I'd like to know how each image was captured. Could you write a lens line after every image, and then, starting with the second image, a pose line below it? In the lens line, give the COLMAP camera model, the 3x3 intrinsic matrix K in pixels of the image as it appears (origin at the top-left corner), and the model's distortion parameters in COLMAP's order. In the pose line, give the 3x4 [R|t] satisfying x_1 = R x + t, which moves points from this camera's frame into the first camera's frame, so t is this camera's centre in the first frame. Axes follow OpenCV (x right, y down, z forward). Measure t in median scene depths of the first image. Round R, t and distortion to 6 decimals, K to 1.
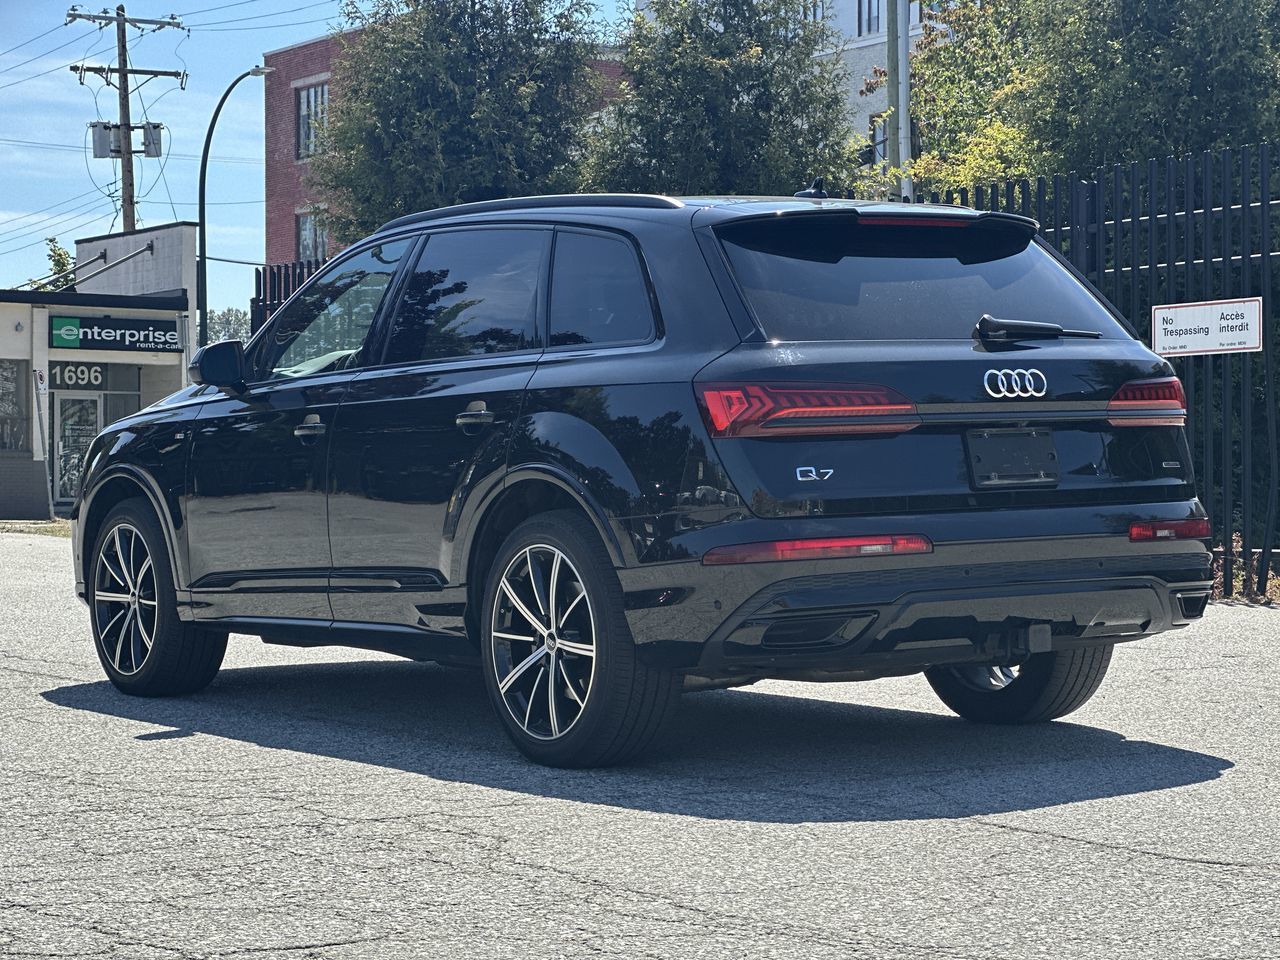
lens RADIAL K [[2605.4, 0, 621.4], [0, 2605.4, 479.4], [0, 0, 1]] dist [0.079786, 0.762115]
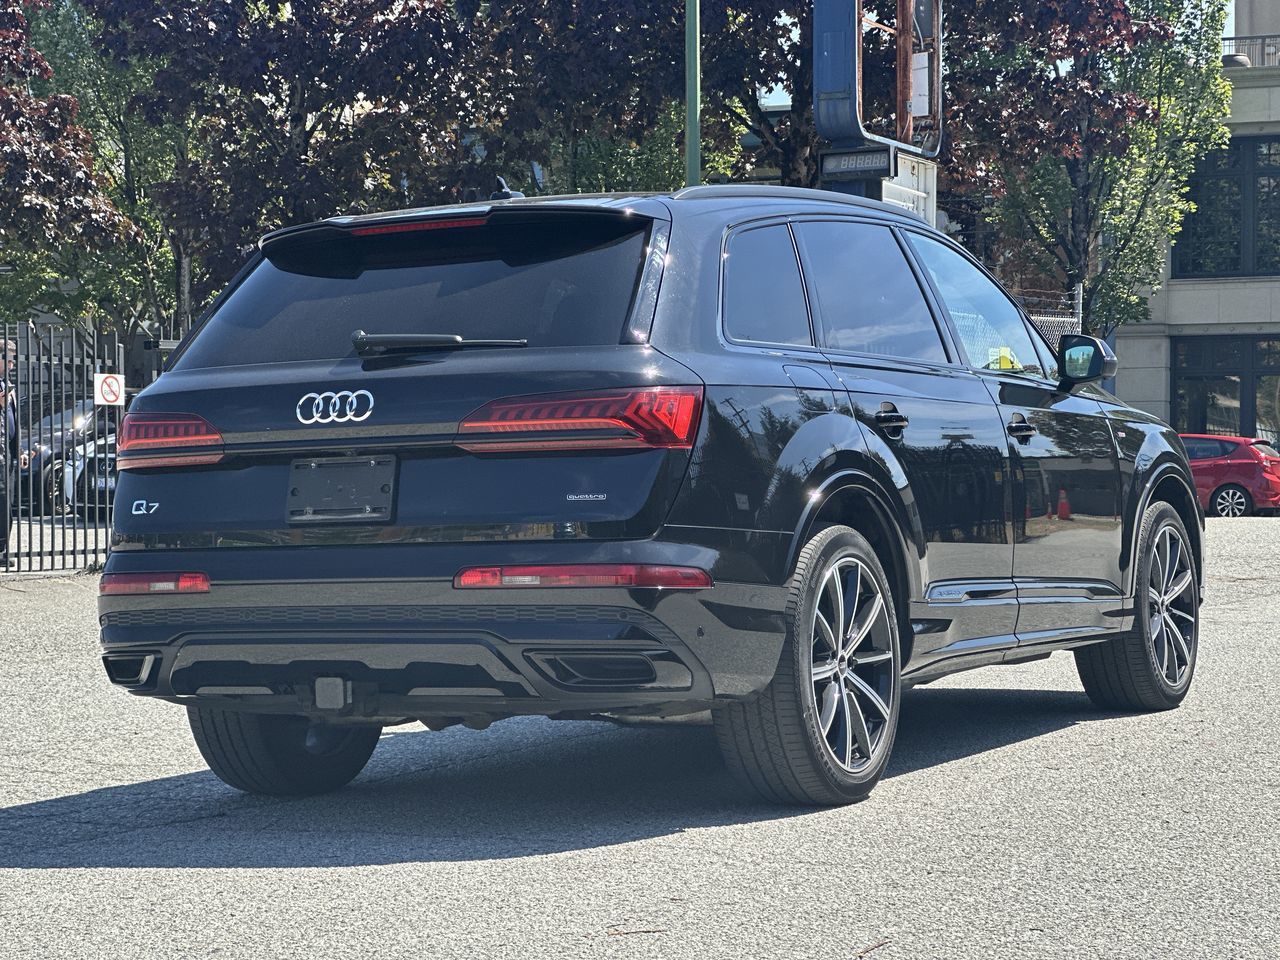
lens RADIAL K [[2646.4, 0, 638.5], [0, 2646.4, 509.0], [0, 0, 1]] dist [0.030659, 0.889625]
pose [[0.493939, 0.014551, -0.869375, 0.974921], [0.008904, 0.999723, 0.021791, -0.020447], [0.869451, -0.018505, 0.493673, 0.630177]]
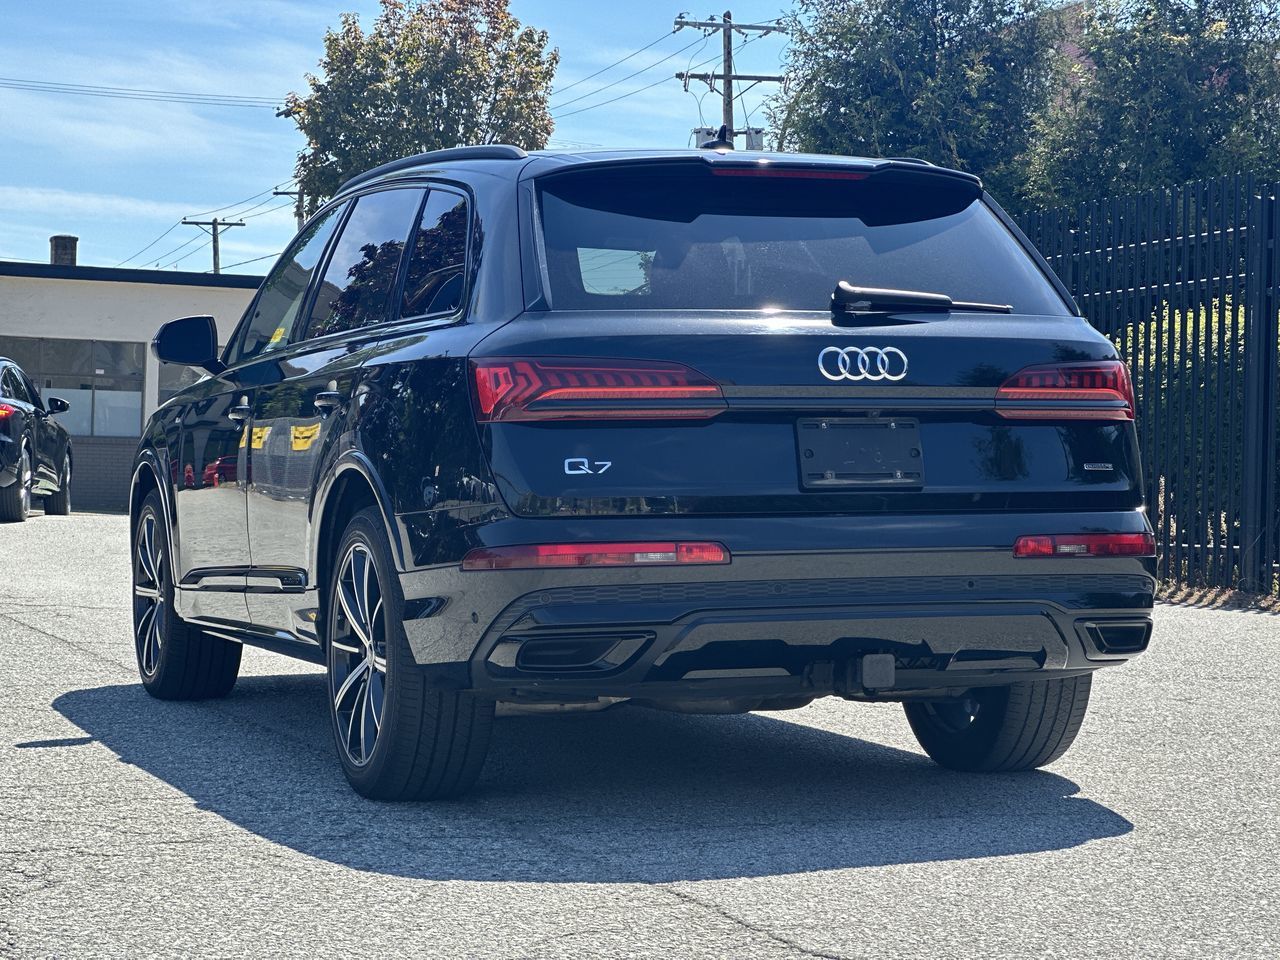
lens RADIAL K [[2646.4, 0, 638.5], [0, 2646.4, 509.0], [0, 0, 1]] dist [0.030659, 0.889625]
pose [[0.973506, 0.022962, -0.227506, 0.269476], [-0.021310, 0.999726, 0.009716, 0.002747], [0.227666, -0.004610, 0.973728, 0.158531]]
